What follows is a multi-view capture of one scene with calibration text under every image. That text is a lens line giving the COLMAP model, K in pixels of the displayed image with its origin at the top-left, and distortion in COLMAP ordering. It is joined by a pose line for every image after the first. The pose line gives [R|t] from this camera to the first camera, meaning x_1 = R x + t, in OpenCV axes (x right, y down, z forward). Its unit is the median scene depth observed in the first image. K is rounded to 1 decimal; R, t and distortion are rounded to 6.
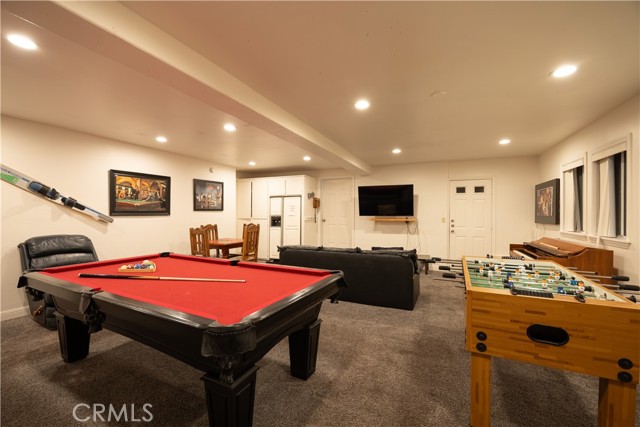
lens RADIAL K [[267.9, 0, 320.0], [0, 267.9, 213.5], [0, 0, 1]] dist [-0.000047, -0.000037]
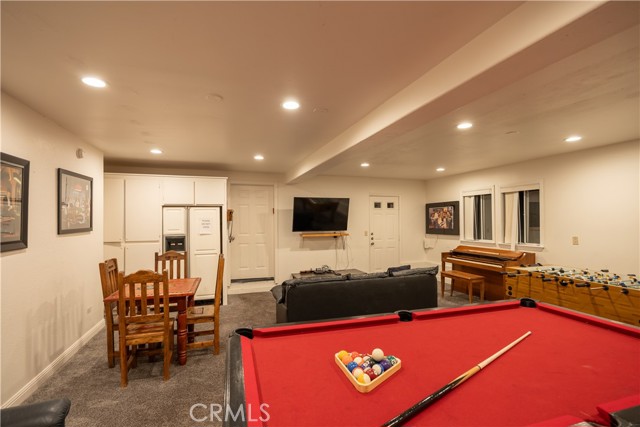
lens RADIAL K [[301.2, 0, 320.0], [0, 301.2, 213.5], [0, 0, 1]] dist [0.000919, 0.000080]
pose [[0.730978, 0.007437, 0.682360, -0.463449], [0.008837, 0.999754, -0.020363, -0.030319], [-0.682344, 0.020915, 0.730732, 0.262276]]
